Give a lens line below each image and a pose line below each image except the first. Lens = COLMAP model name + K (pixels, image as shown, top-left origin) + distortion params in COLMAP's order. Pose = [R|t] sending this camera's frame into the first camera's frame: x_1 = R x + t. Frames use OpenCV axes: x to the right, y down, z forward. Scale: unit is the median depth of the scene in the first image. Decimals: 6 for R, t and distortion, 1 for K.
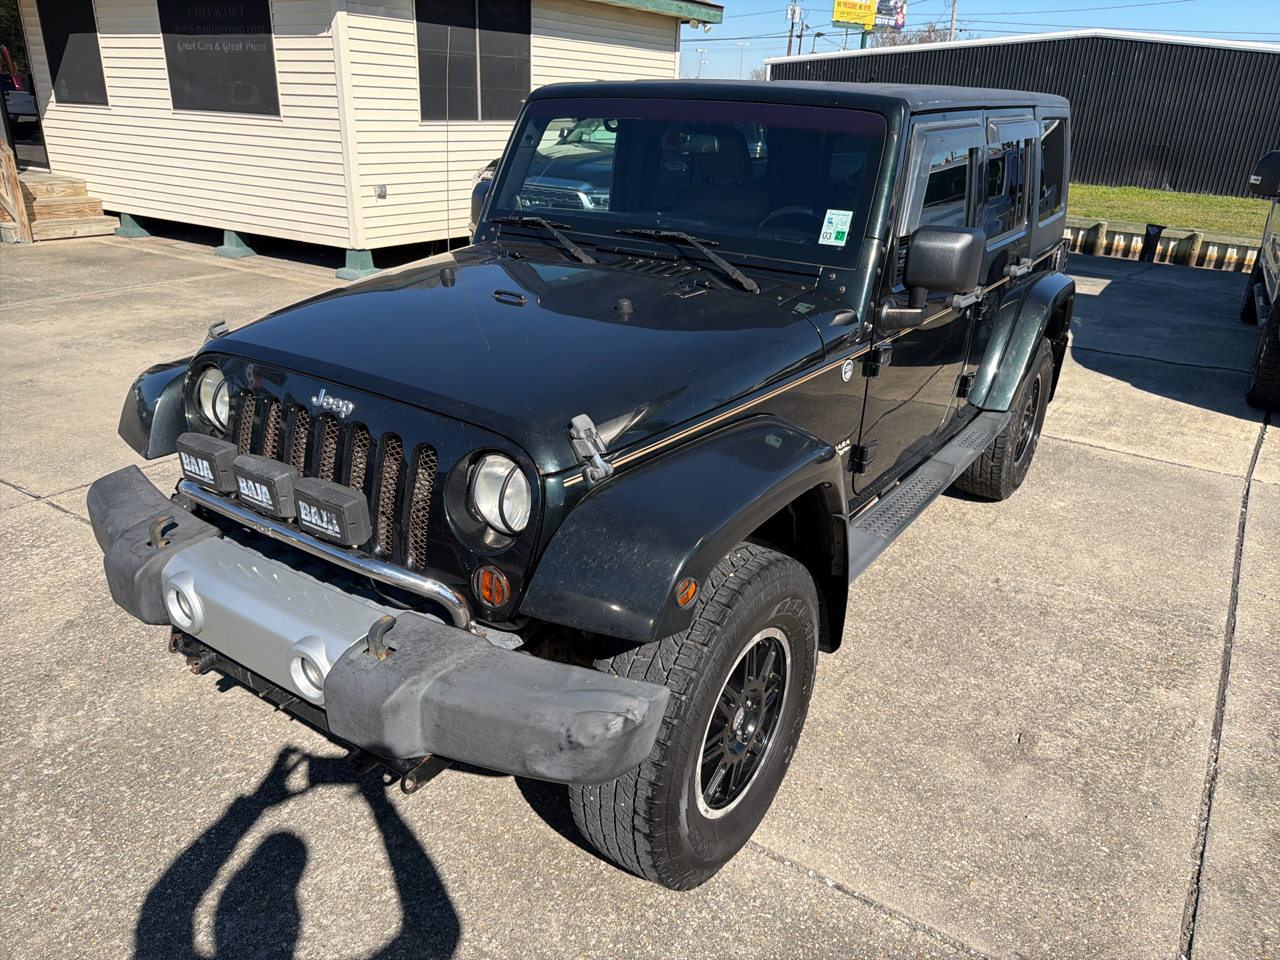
lens RADIAL K [[903.1, 0, 644.7], [0, 903.1, 479.6], [0, 0, 1]] dist [0.030005, -0.040131]
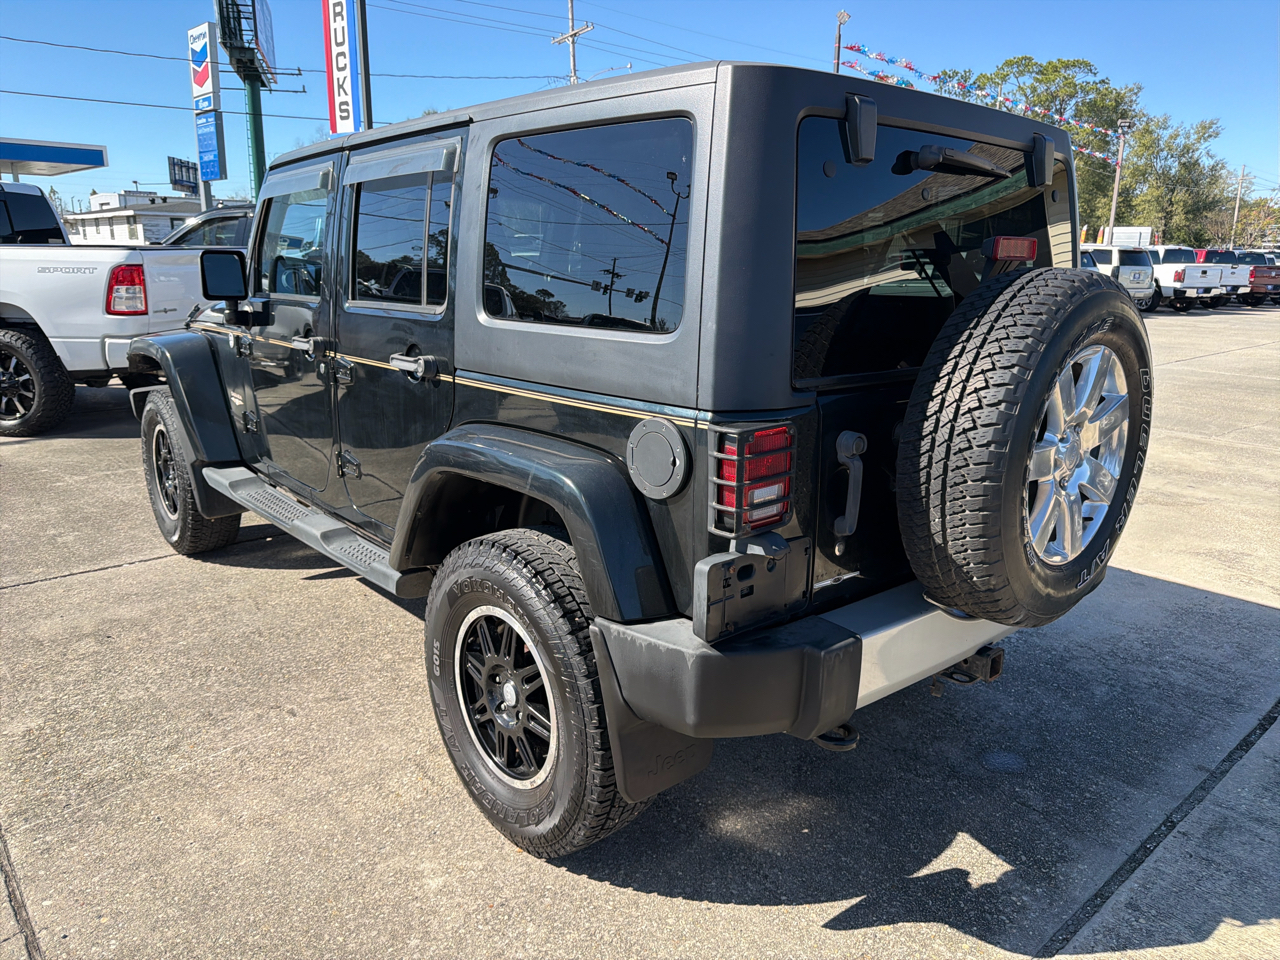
lens RADIAL K [[903.1, 0, 644.9], [0, 903.1, 480.6], [0, 0, 1]] dist [0.030005, -0.040131]
pose [[-0.248904, 0.199236, -0.947814, 0.982503], [-0.399954, 0.870131, 0.287938, -0.403807], [0.882091, 0.450751, -0.136894, 1.232315]]
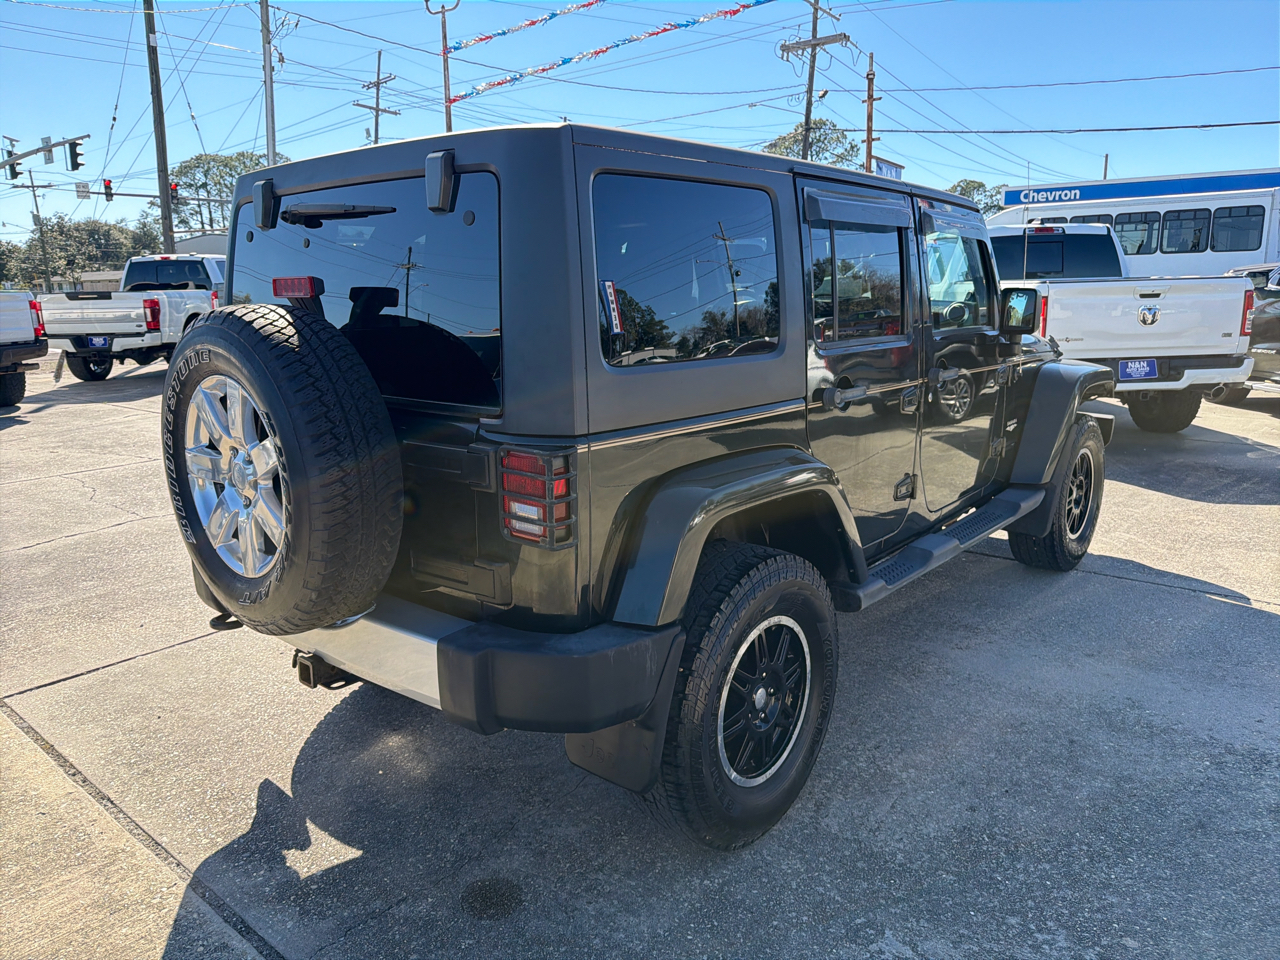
lens RADIAL K [[903.1, 0, 633.9], [0, 903.1, 489.3], [0, 0, 1]] dist [0.030005, -0.040131]
pose [[-0.993061, -0.046122, 0.108177, 0.132161], [0.026373, 0.809109, 0.587067, -0.677182], [-0.114603, 0.585846, -0.802278, 1.791466]]
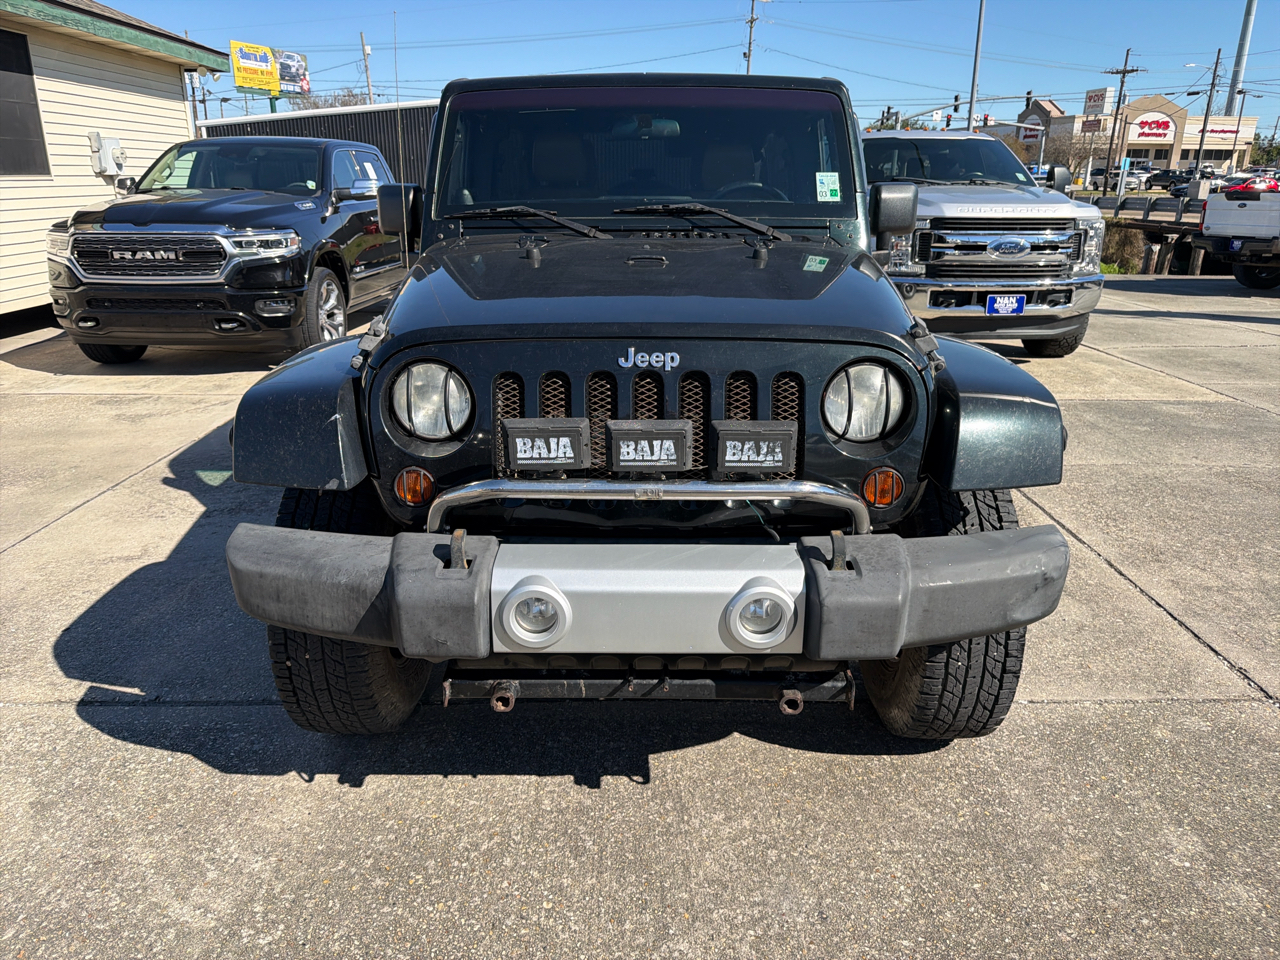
lens RADIAL K [[903.1, 0, 635.3], [0, 903.1, 480.4], [0, 0, 1]] dist [0.030005, -0.040131]
pose [[0.833864, -0.208952, 0.510891, -0.446971], [0.240141, 0.970725, 0.005068, 0.016436], [-0.496994, 0.118460, 0.859631, 0.106089]]
